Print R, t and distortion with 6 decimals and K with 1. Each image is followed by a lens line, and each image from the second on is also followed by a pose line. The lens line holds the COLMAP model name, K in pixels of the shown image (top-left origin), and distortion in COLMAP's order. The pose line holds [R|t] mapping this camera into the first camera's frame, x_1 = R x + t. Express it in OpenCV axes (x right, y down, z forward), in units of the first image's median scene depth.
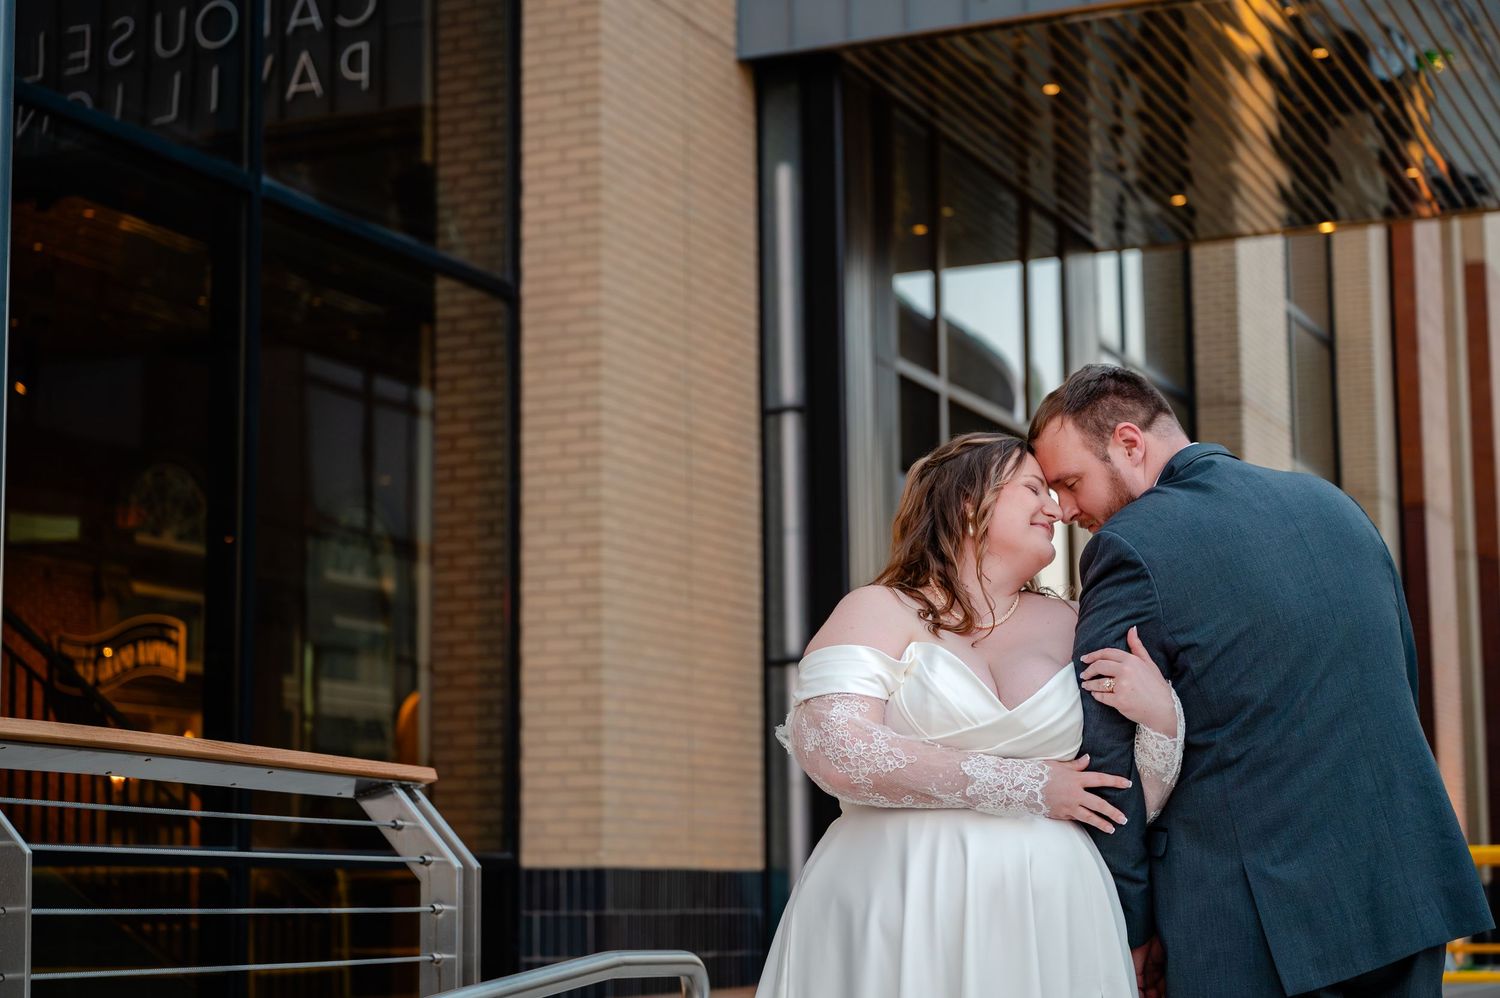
lens RADIAL K [[2954.2, 0, 748.9], [0, 2954.2, 503.8], [0, 0, 1]] dist [0.061917, 0.000000]
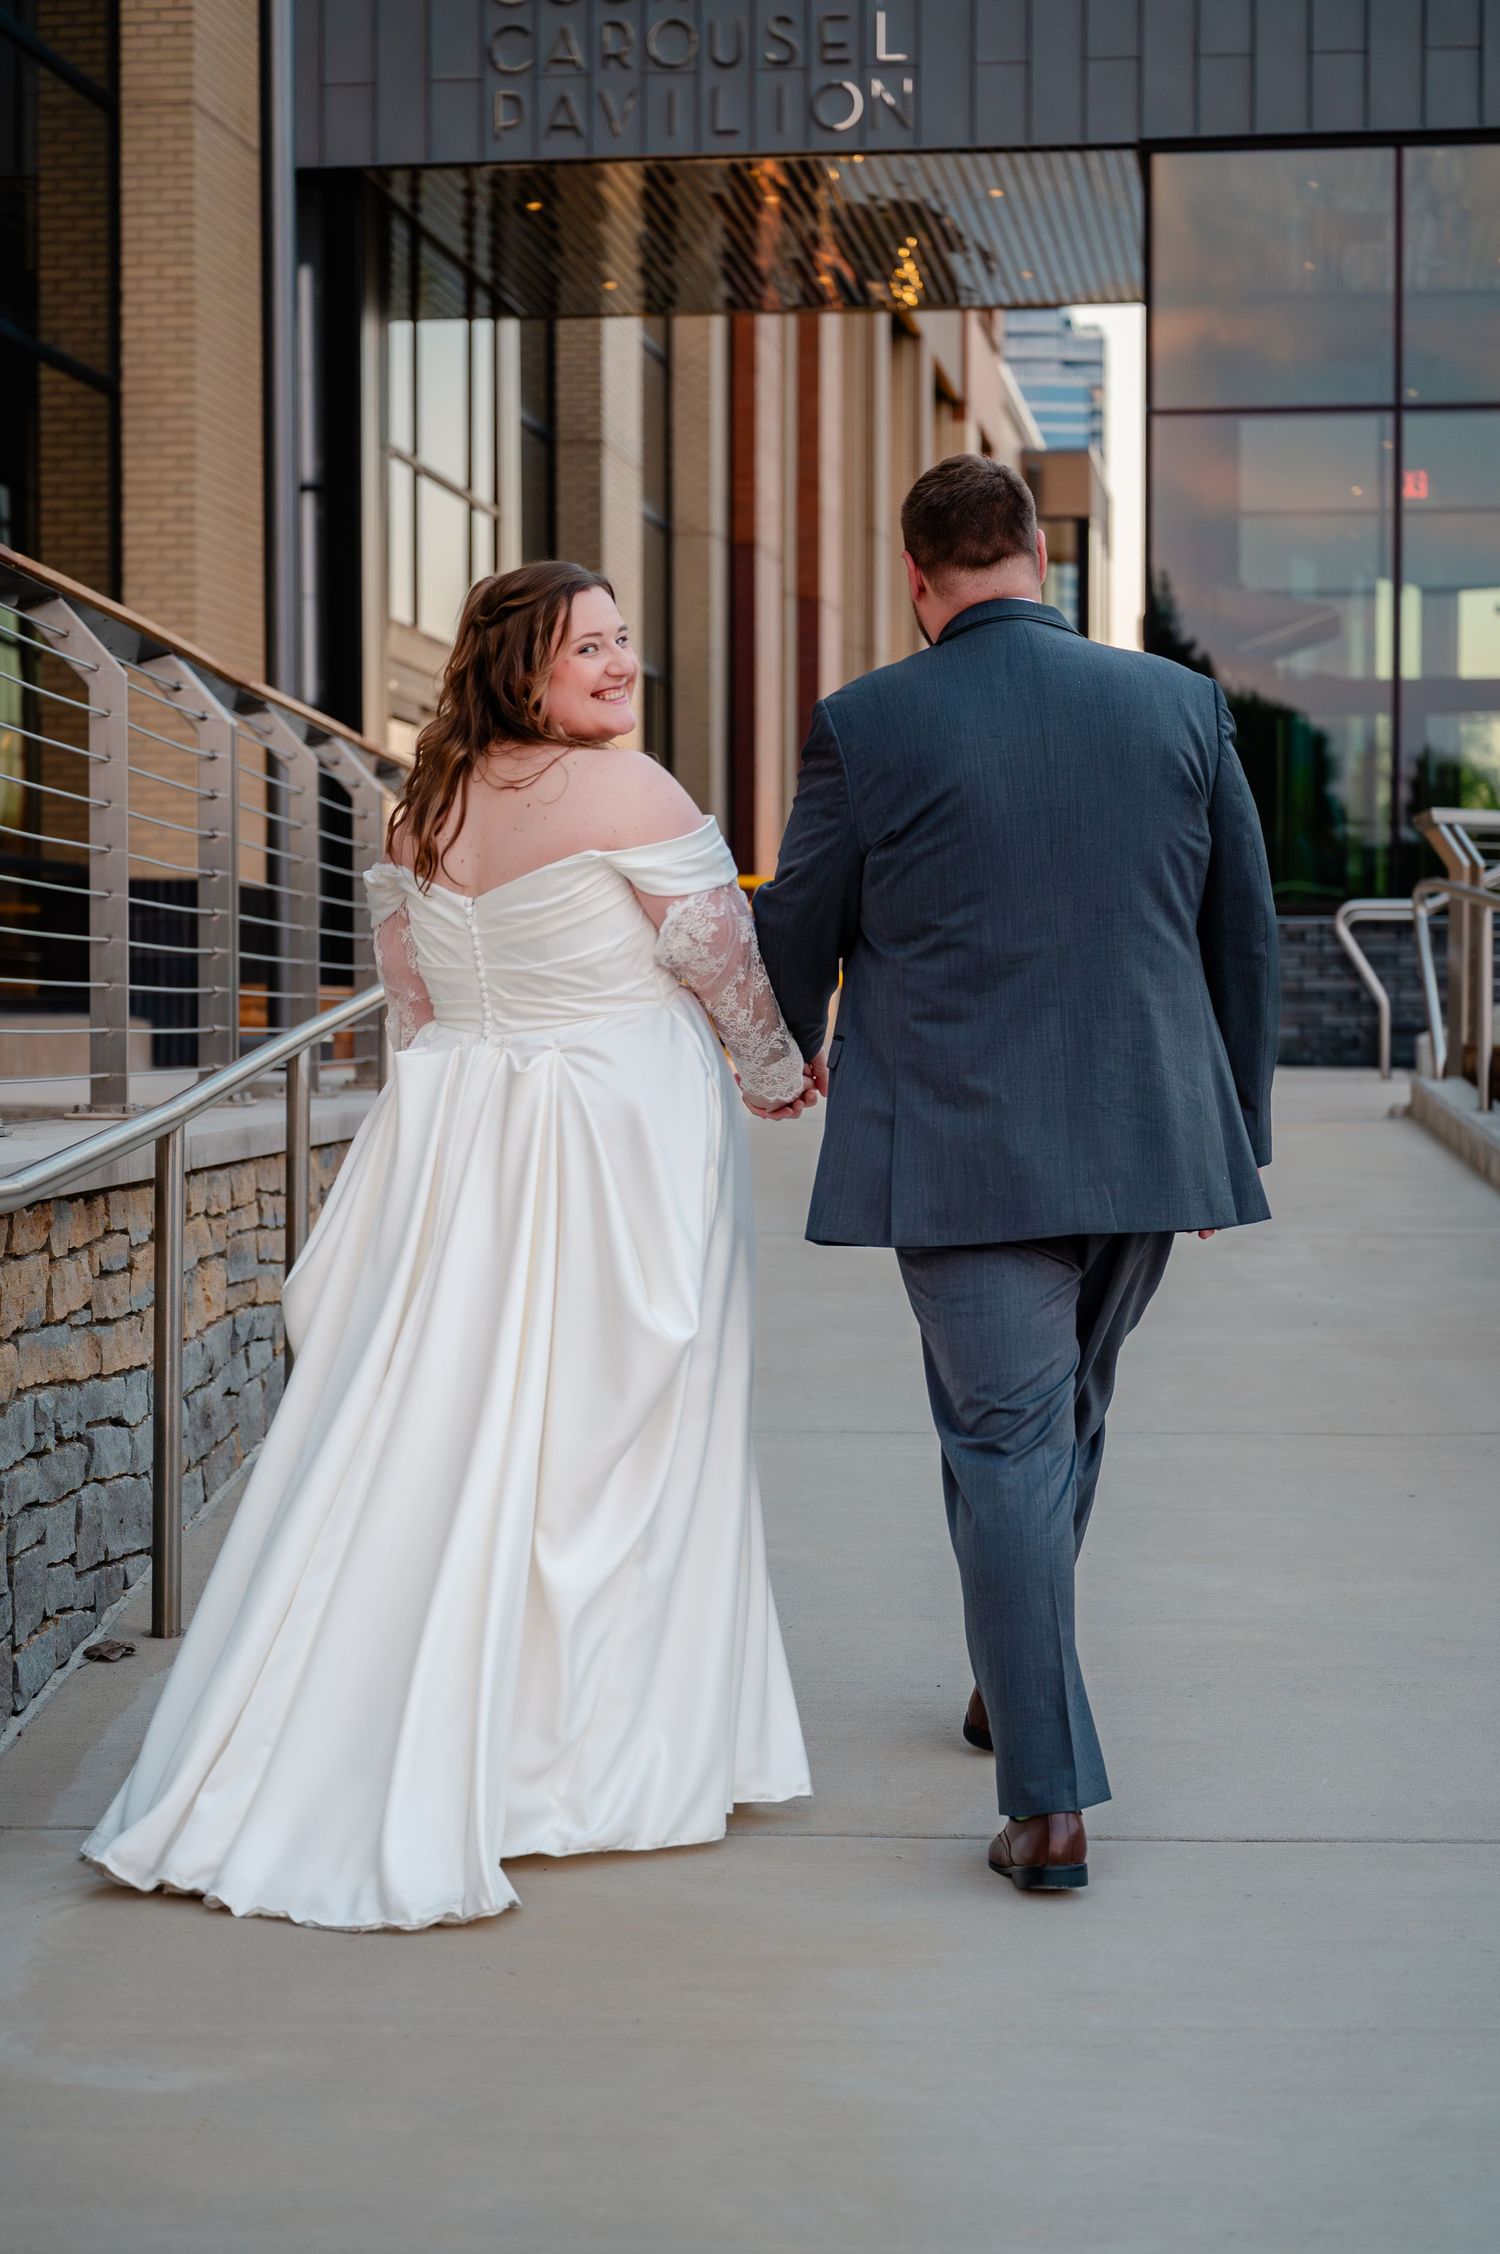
lens RADIAL K [[4439.2, 0, 752.7], [0, 4439.2, 1125.0], [0, 0, 1]] dist [0.061917, 0.000000]
pose [[0.965726, 0.011672, 0.259302, -0.288527], [-0.051946, 0.987470, 0.149014, -0.059250], [-0.254314, -0.157377, 0.954231, -0.788859]]
